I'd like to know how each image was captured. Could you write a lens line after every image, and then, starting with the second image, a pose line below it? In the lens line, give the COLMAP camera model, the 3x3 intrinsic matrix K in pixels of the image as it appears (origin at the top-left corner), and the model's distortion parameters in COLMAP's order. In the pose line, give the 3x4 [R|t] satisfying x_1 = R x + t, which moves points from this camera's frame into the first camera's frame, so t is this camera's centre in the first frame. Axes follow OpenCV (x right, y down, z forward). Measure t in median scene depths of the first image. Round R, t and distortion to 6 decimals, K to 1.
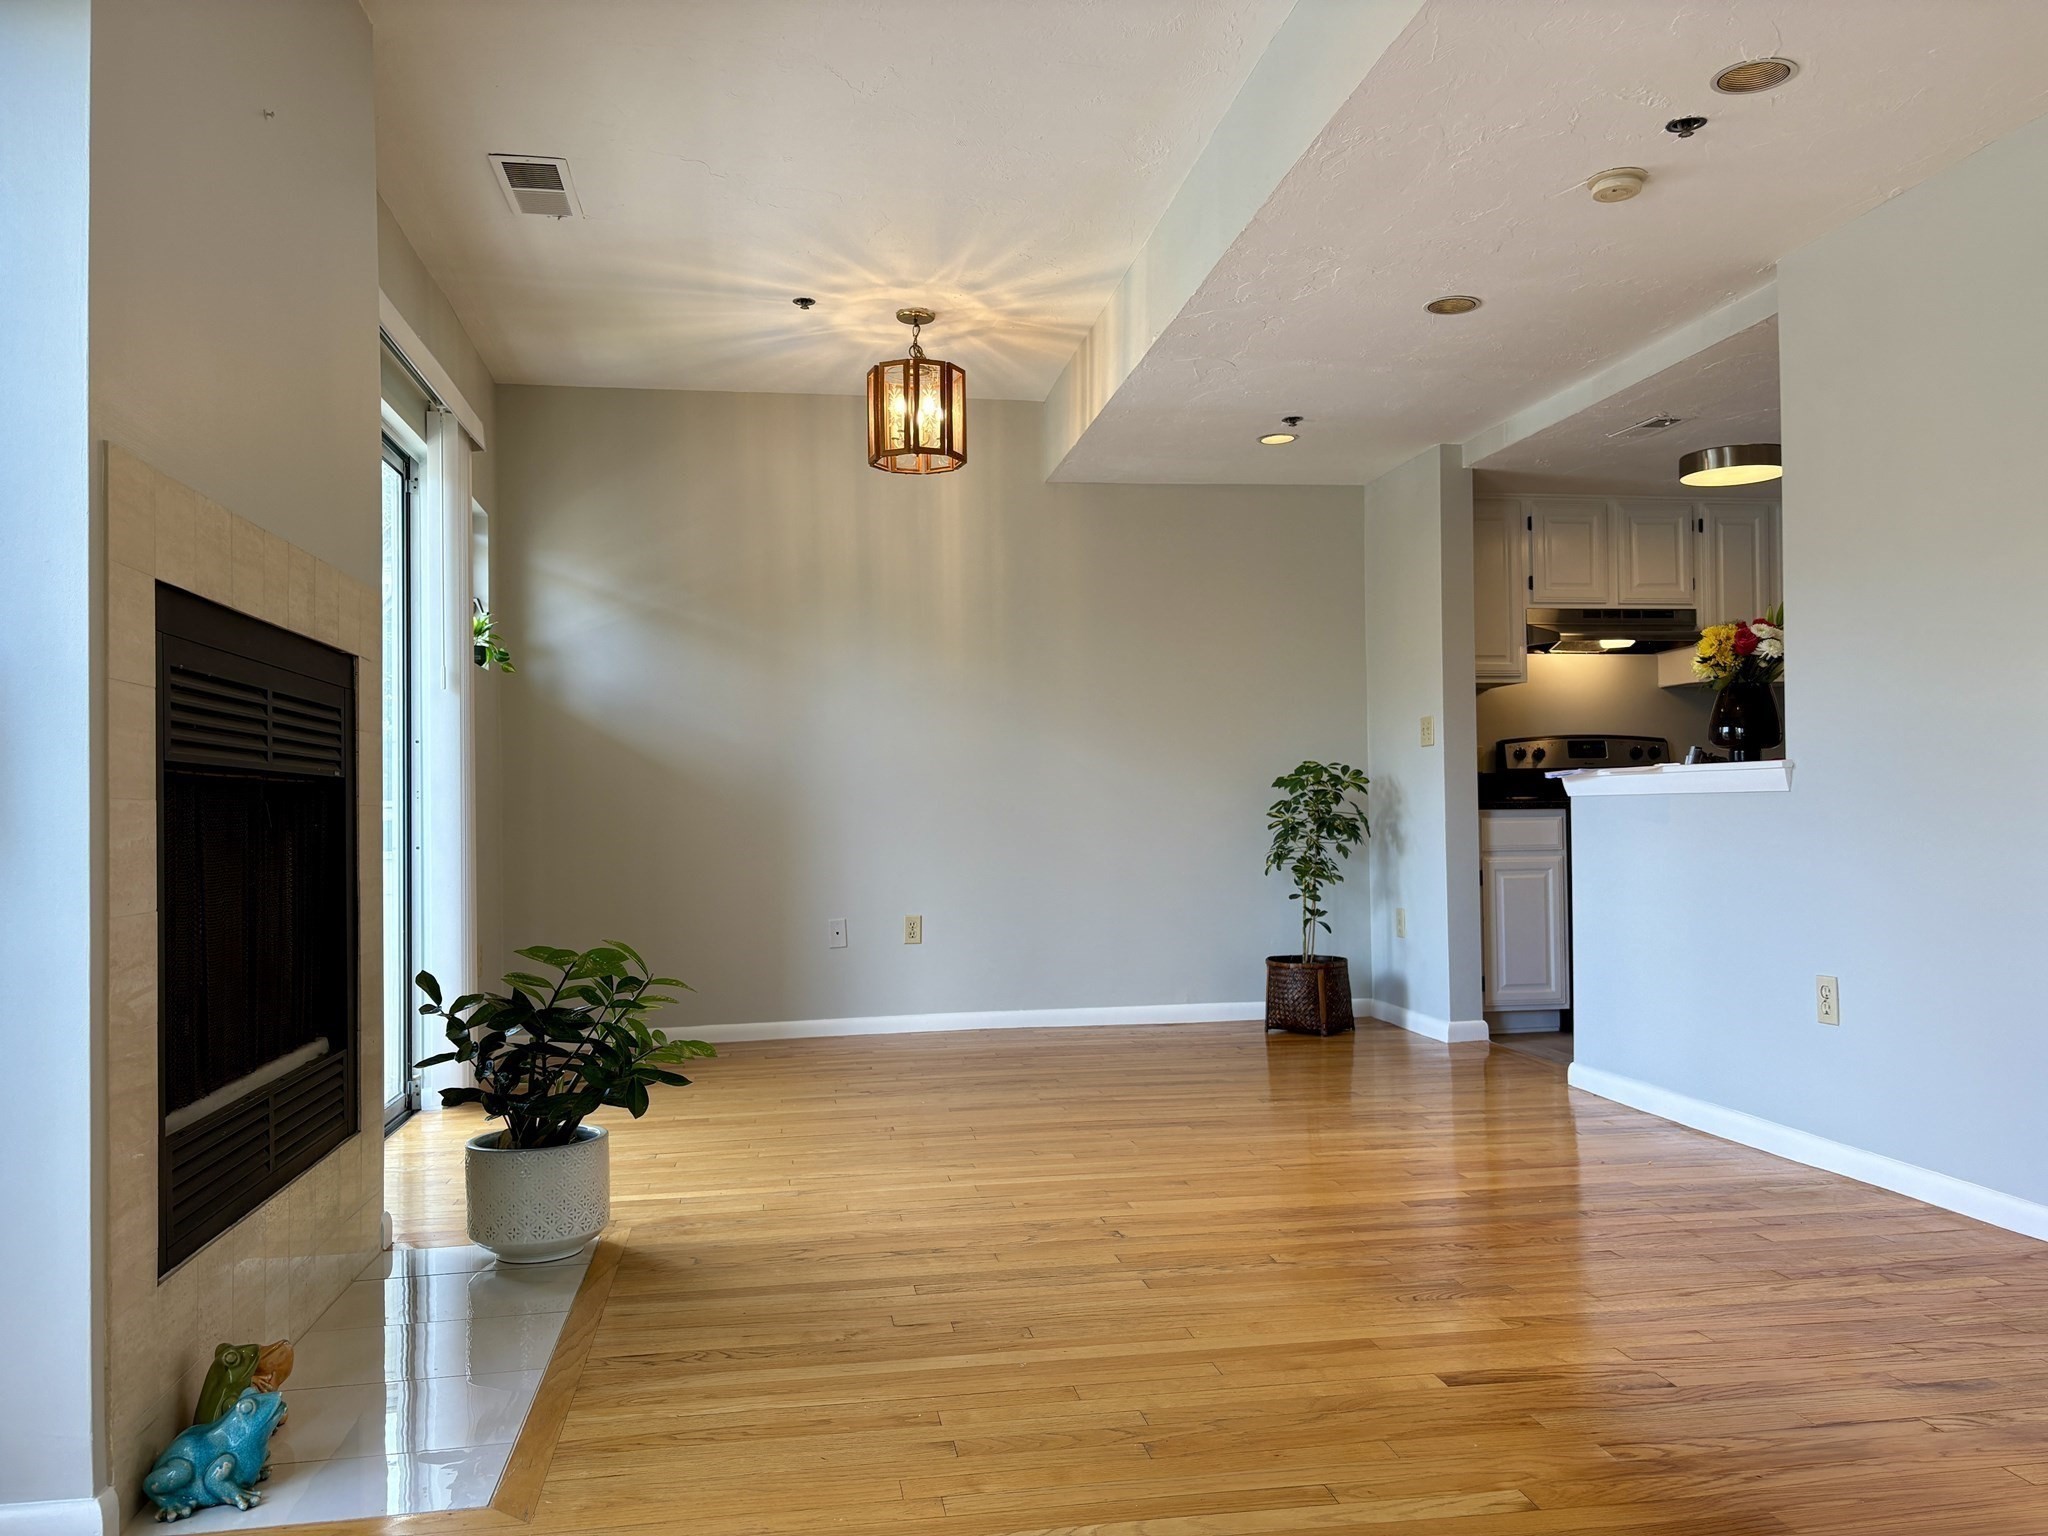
lens RADIAL K [[1550.3, 0, 1018.2], [0, 1550.3, 755.6], [0, 0, 1]] dist [0.045936, -0.011090]
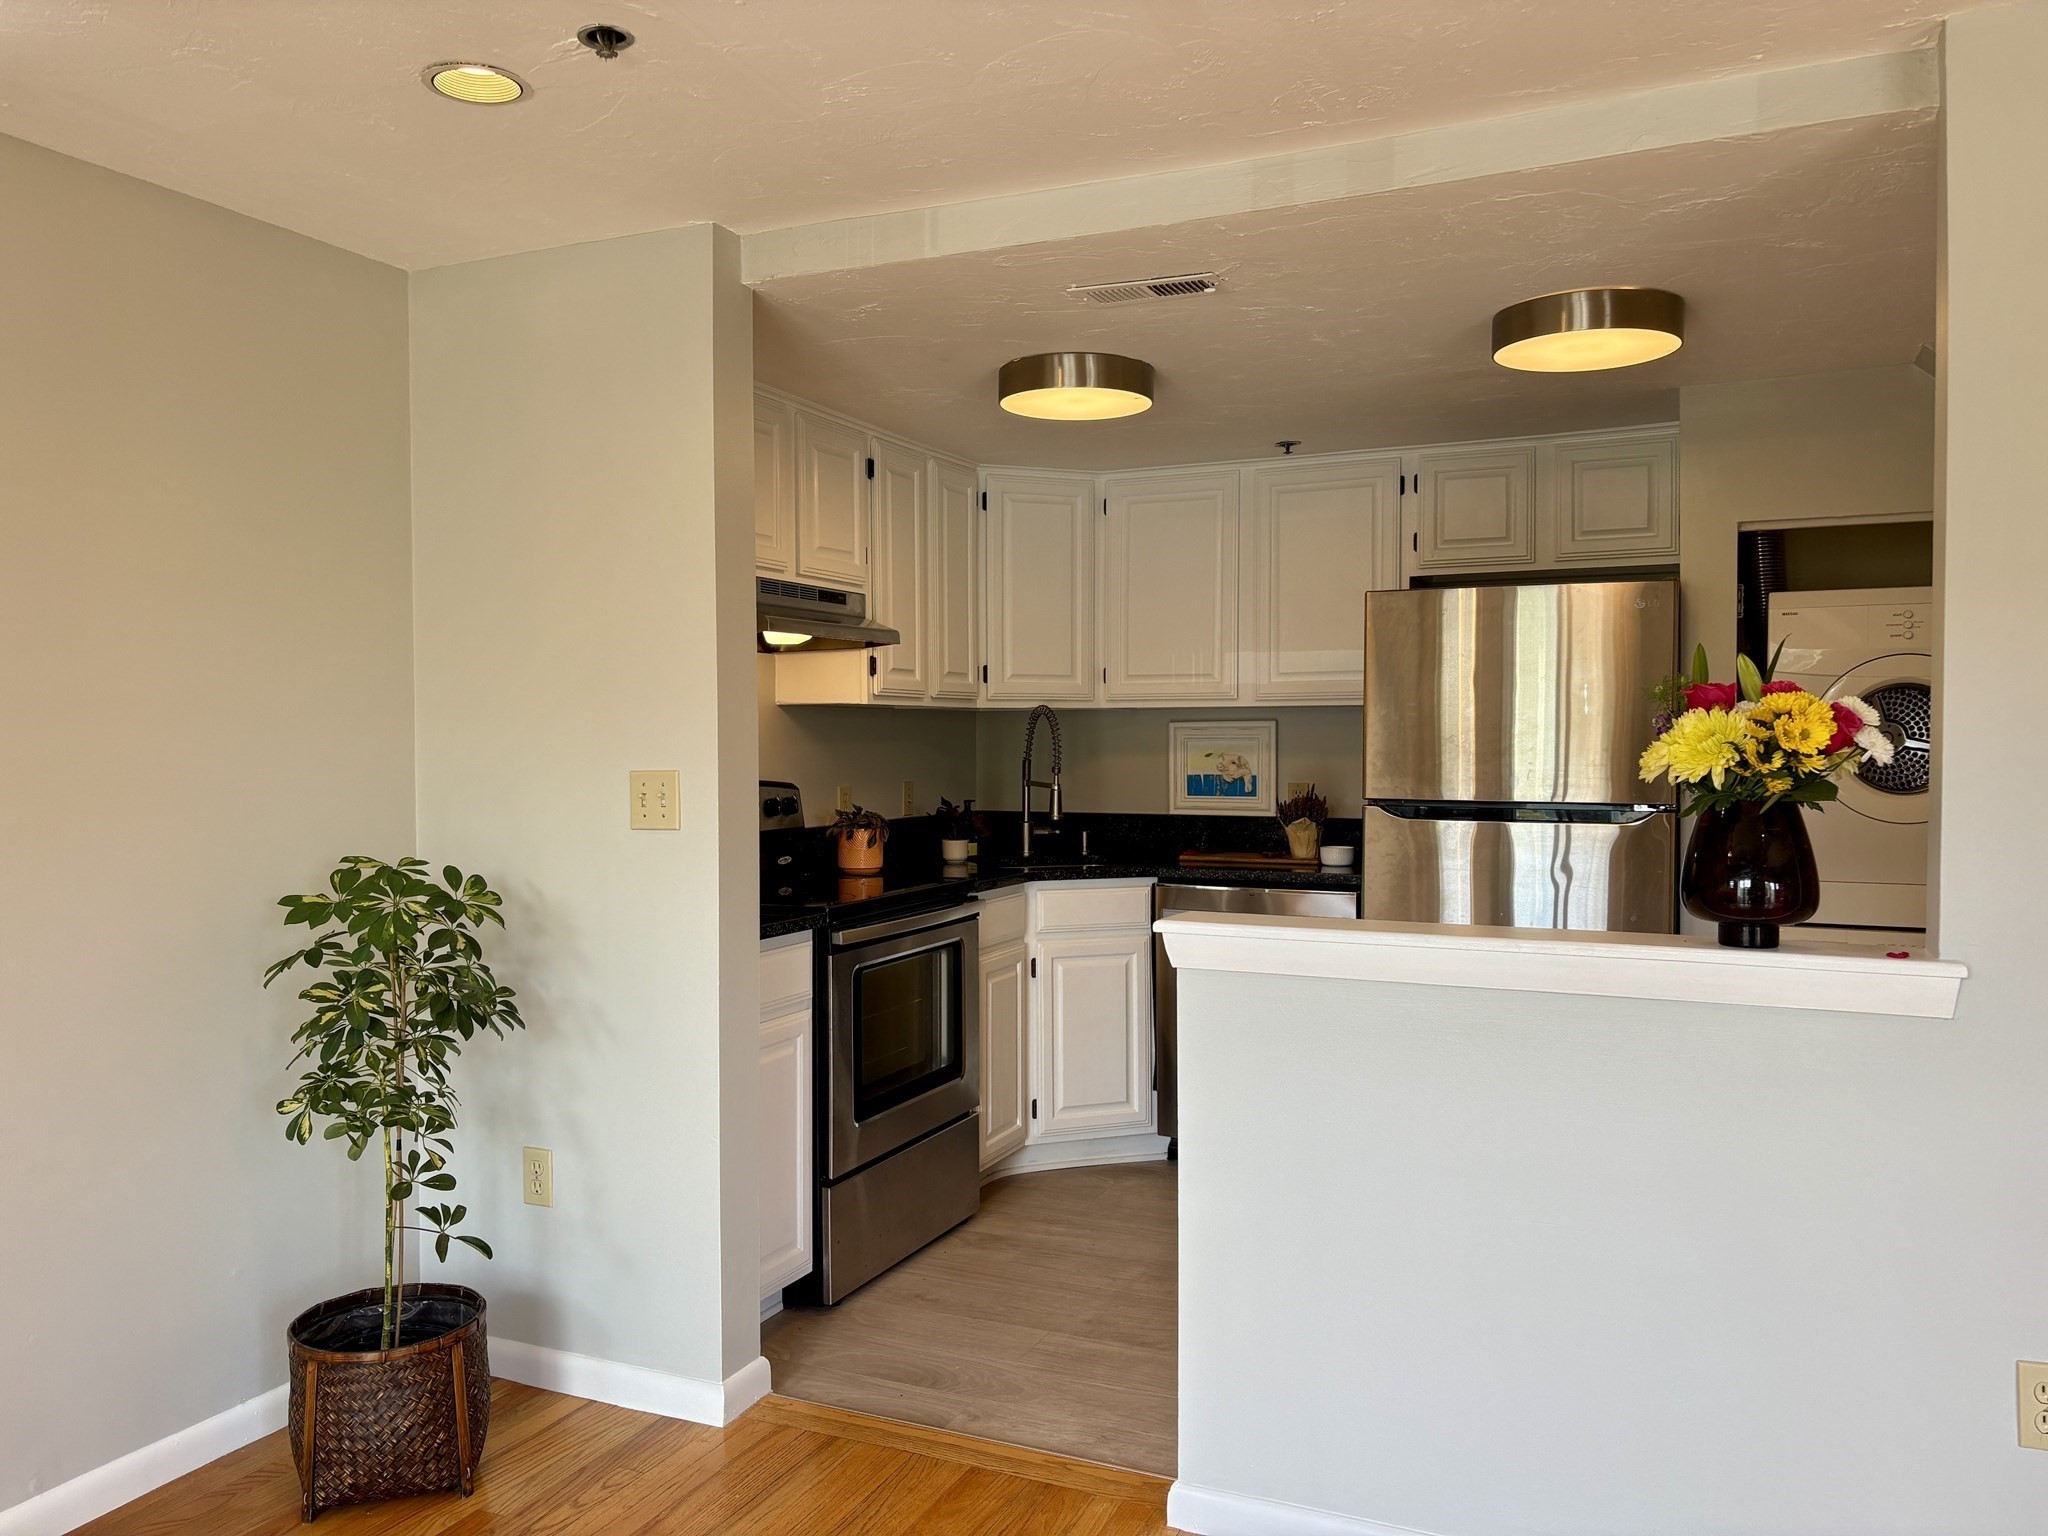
lens RADIAL K [[1550.3, 0, 1011.9], [0, 1550.3, 777.3], [0, 0, 1]] dist [0.045936, -0.011090]
pose [[0.560256, -0.008101, 0.828280, -0.081739], [-0.032963, 0.998942, 0.032067, -0.041047], [-0.827663, -0.045268, 0.559396, 0.605182]]
